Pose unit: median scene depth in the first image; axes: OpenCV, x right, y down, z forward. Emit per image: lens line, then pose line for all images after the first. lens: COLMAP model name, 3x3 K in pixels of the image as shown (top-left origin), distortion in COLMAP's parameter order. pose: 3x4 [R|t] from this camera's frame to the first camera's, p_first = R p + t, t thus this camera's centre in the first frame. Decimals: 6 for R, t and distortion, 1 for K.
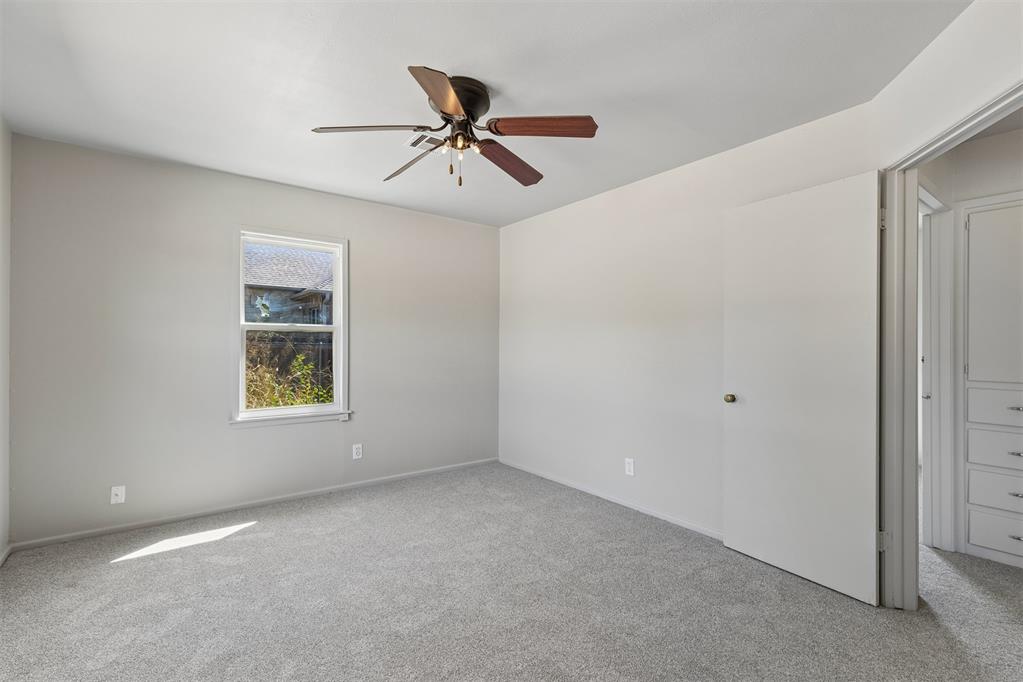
lens RADIAL K [[464.1, 0, 511.5], [0, 464.1, 341.0], [0, 0, 1]] dist [0.009954, 0.000040]
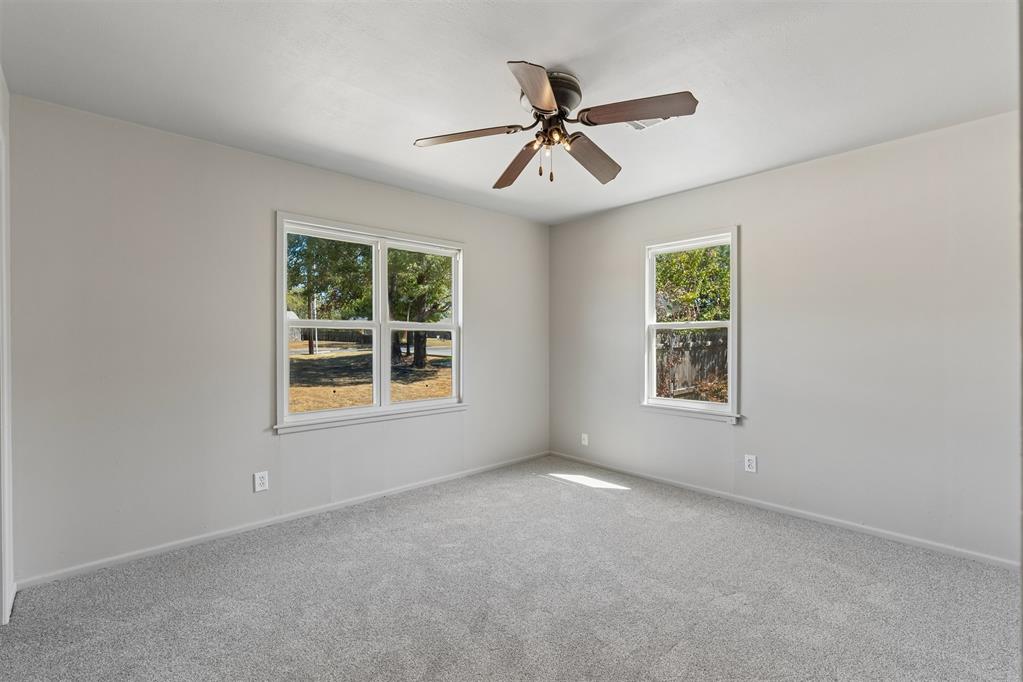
lens RADIAL K [[464.1, 0, 511.5], [0, 464.1, 341.0], [0, 0, 1]] dist [0.009954, 0.000040]
pose [[0.095630, -0.003268, -0.995412, 0.657995], [0.010424, 0.999943, -0.002282, 0.005938], [0.995362, -0.010158, 0.095659, 0.619641]]
